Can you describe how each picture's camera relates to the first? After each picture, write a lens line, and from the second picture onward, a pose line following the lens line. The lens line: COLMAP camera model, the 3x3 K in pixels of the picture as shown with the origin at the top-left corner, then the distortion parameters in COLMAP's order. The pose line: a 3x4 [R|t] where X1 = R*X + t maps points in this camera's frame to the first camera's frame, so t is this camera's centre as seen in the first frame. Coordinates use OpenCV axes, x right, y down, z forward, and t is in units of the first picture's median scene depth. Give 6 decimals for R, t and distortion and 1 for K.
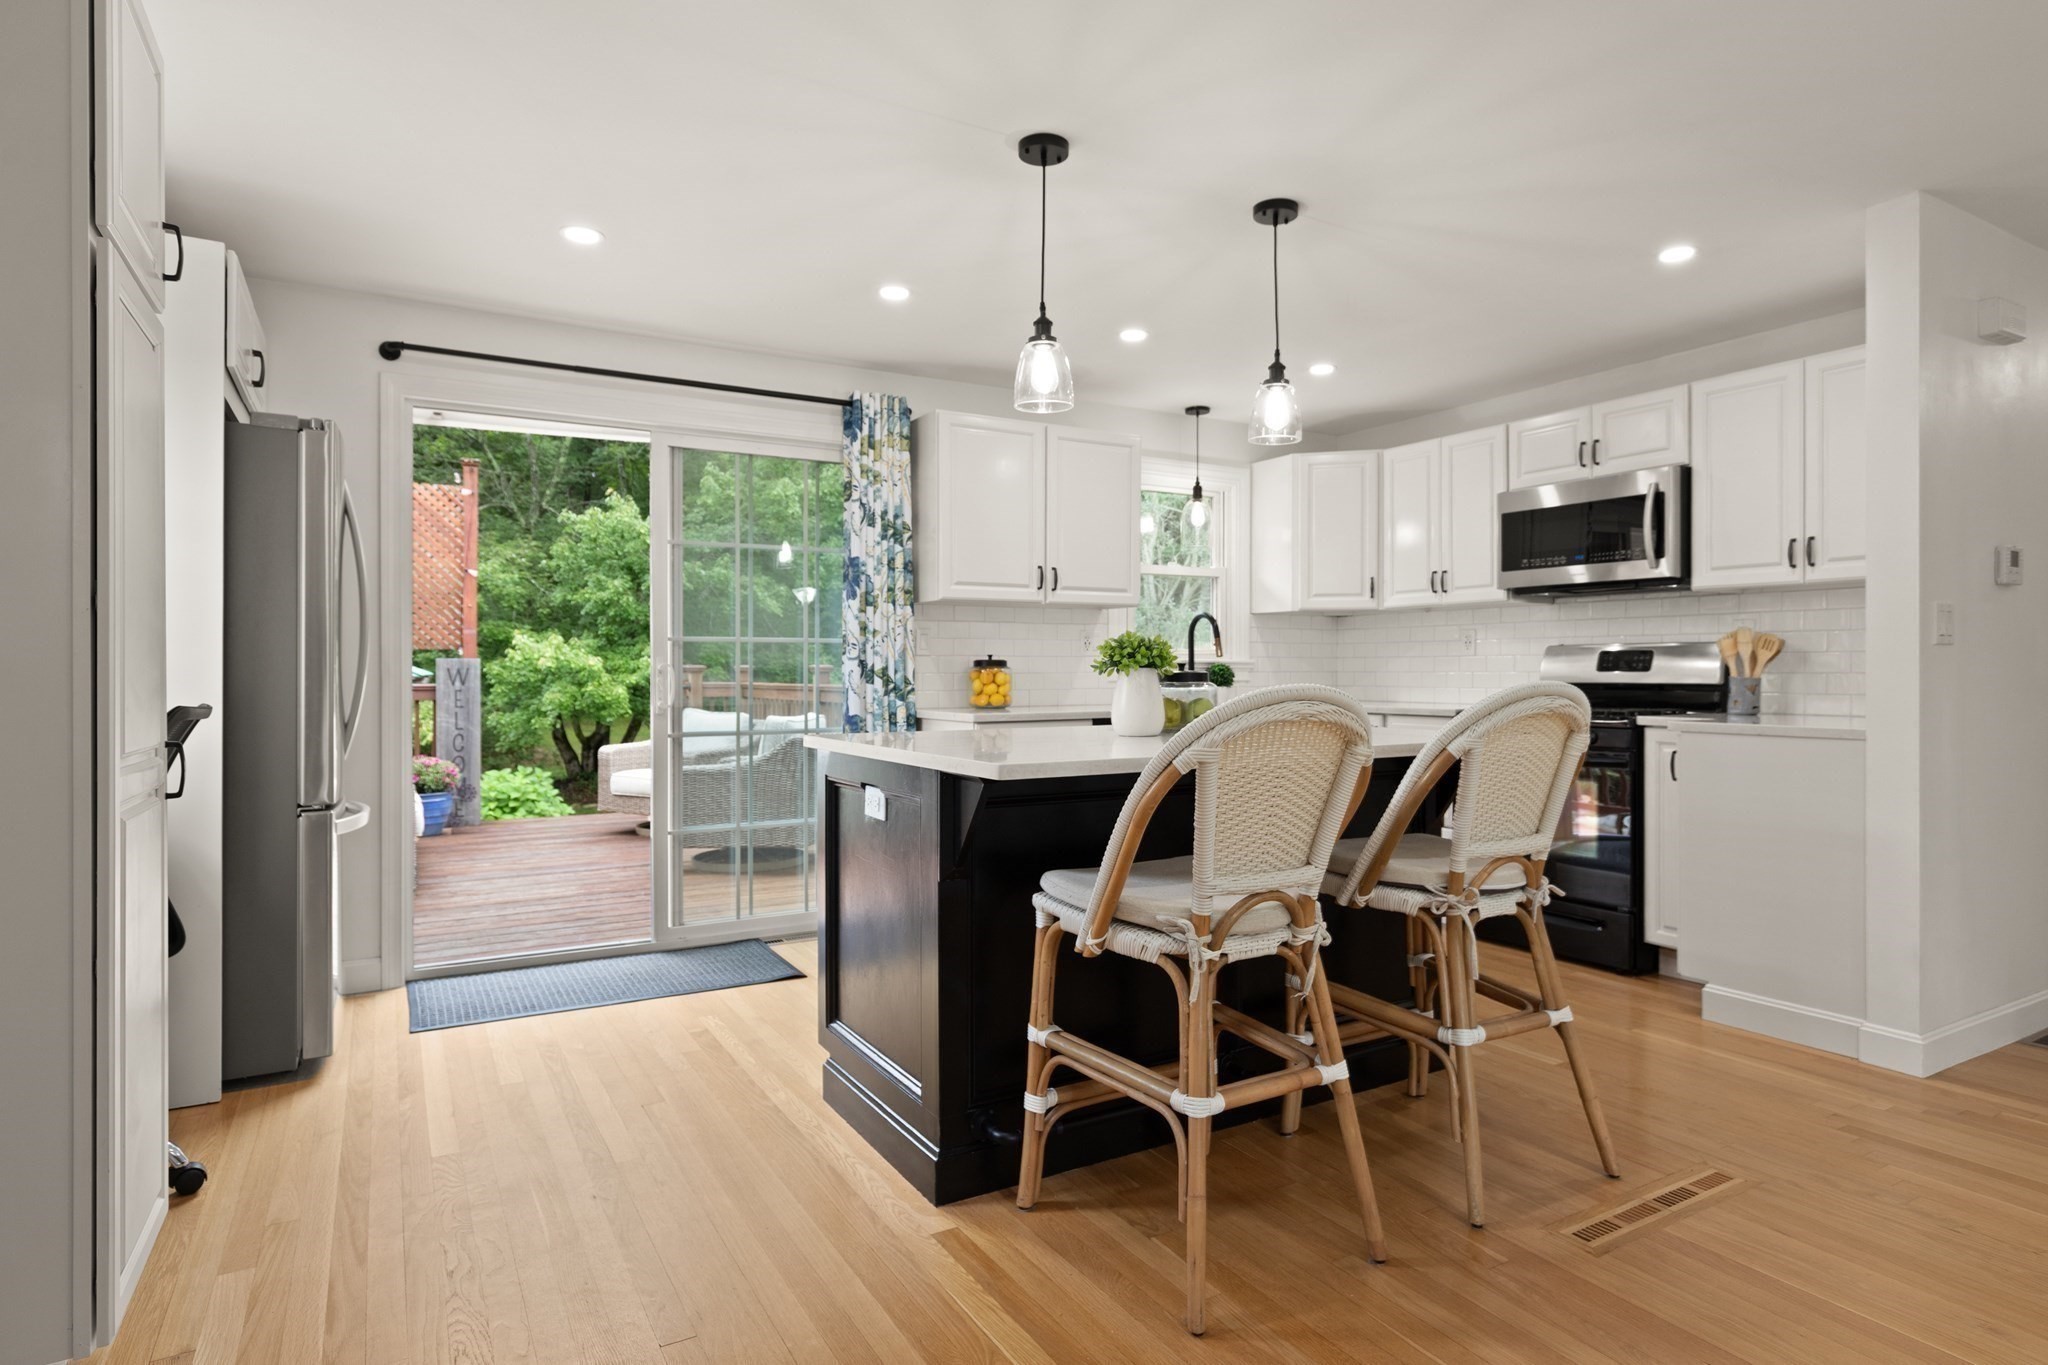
lens RADIAL K [[1135.9, 0, 1024.0], [0, 1135.9, 682.5], [0, 0, 1]] dist [0.003822, 0.000088]
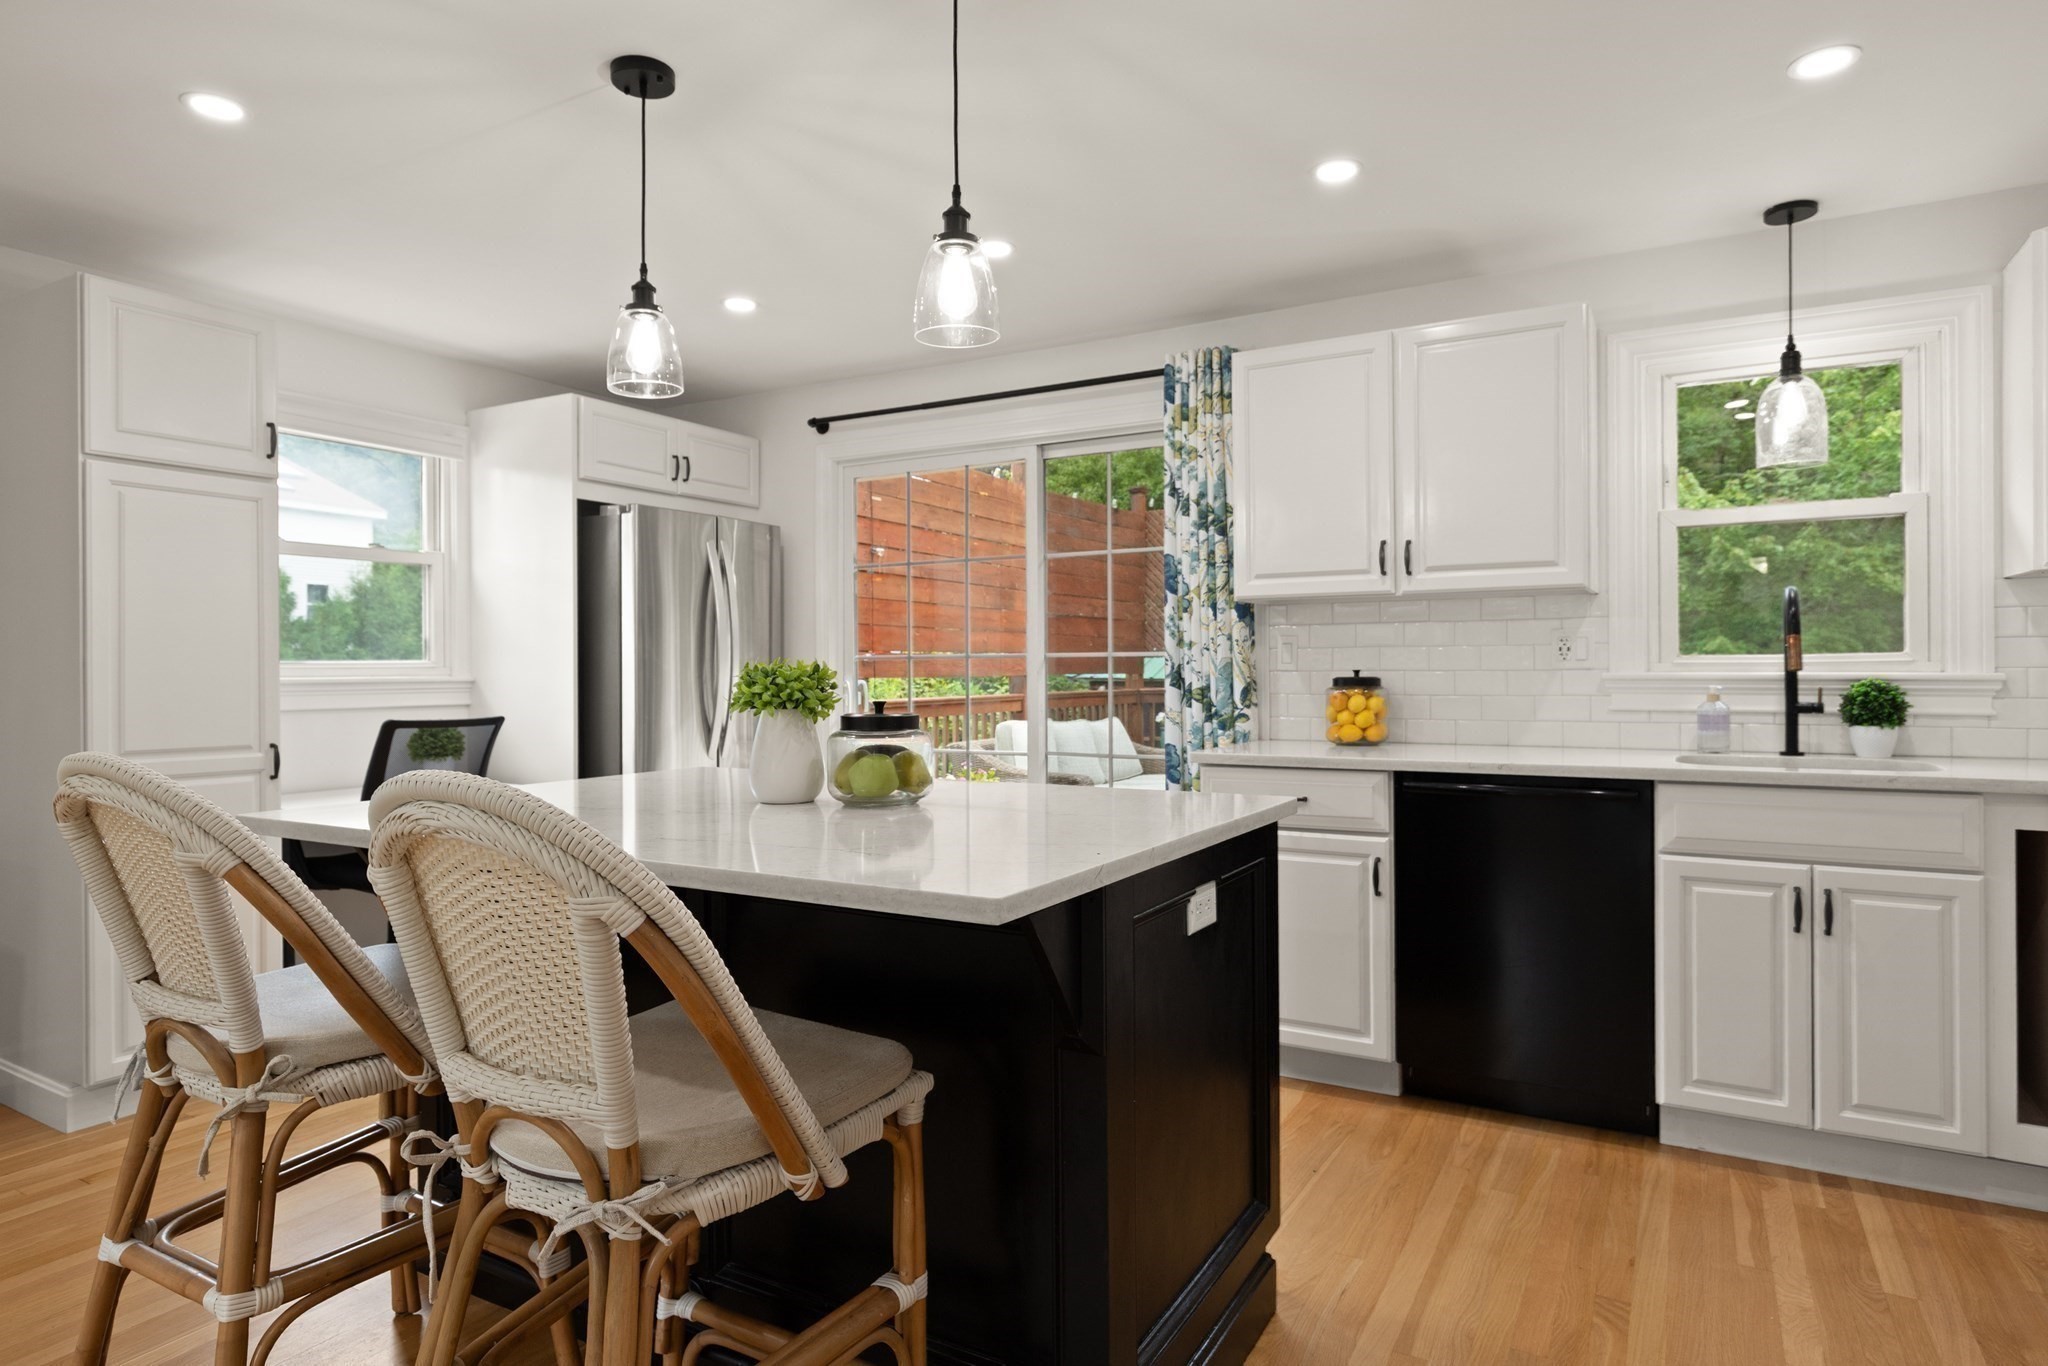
lens RADIAL K [[1144.6, 0, 1024.0], [0, 1144.6, 683.0], [0, 0, 1]] dist [-0.002129, -0.001152]
pose [[0.514137, 0.005050, -0.857693, 0.512510], [-0.000536, 0.999984, 0.005567, -0.021174], [0.857708, -0.002402, 0.514132, 0.477077]]
